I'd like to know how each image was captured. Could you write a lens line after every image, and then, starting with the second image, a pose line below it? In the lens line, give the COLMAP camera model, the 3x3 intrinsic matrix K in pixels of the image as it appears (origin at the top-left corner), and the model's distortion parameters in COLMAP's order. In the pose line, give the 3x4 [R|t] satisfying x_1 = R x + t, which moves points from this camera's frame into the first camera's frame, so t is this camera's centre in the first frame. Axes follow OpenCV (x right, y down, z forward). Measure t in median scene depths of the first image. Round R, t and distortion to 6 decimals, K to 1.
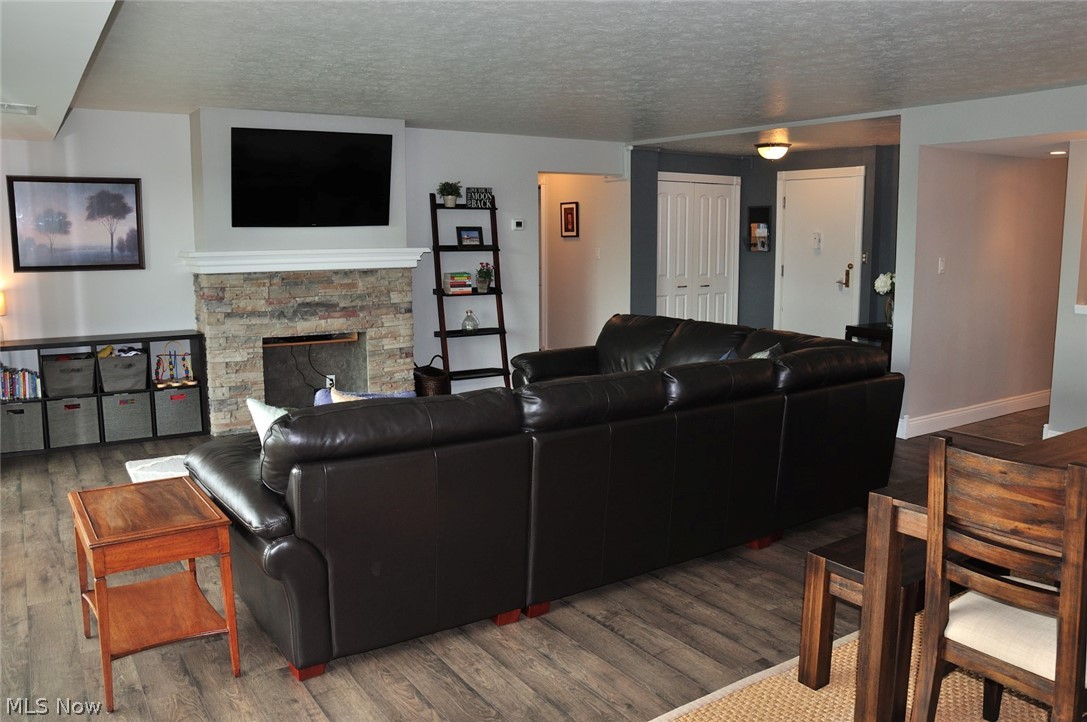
lens RADIAL K [[878.3, 0, 543.5], [0, 878.3, 361.0], [0, 0, 1]] dist [-0.163662, 0.124761]
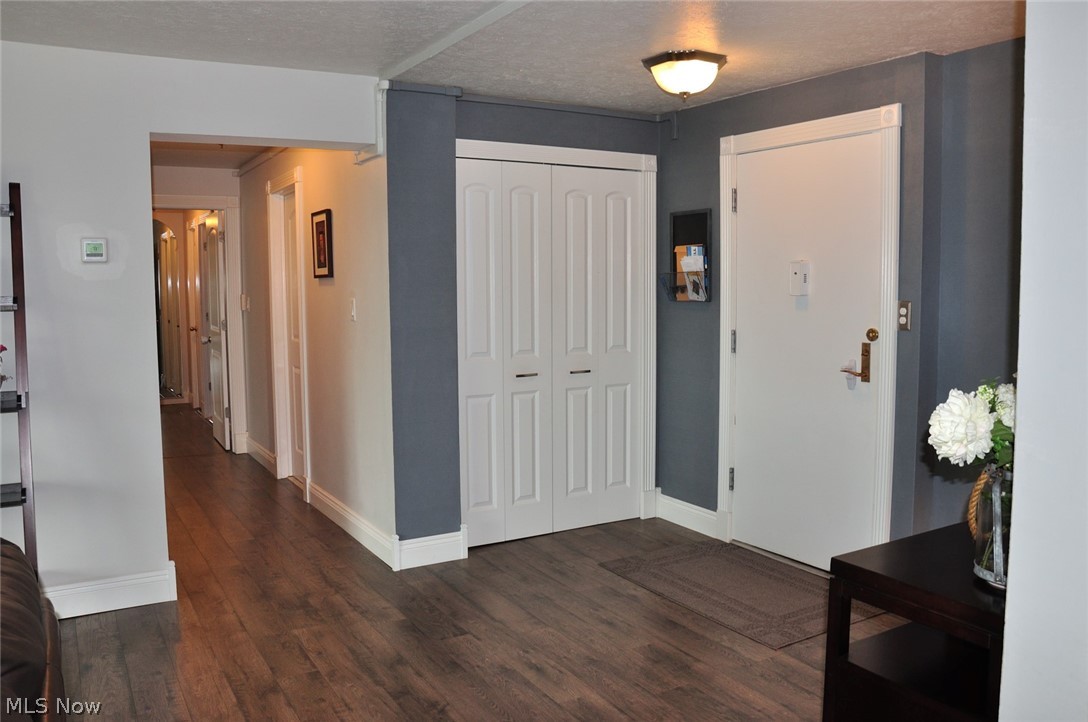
lens RADIAL K [[879.1, 0, 544.0], [0, 879.1, 361.0], [0, 0, 1]] dist [-0.163662, 0.124761]
pose [[0.998752, -0.000134, -0.049939, 0.202382], [-0.002368, 0.998744, -0.050044, -0.071475], [0.049883, 0.050100, 0.997498, 0.530590]]
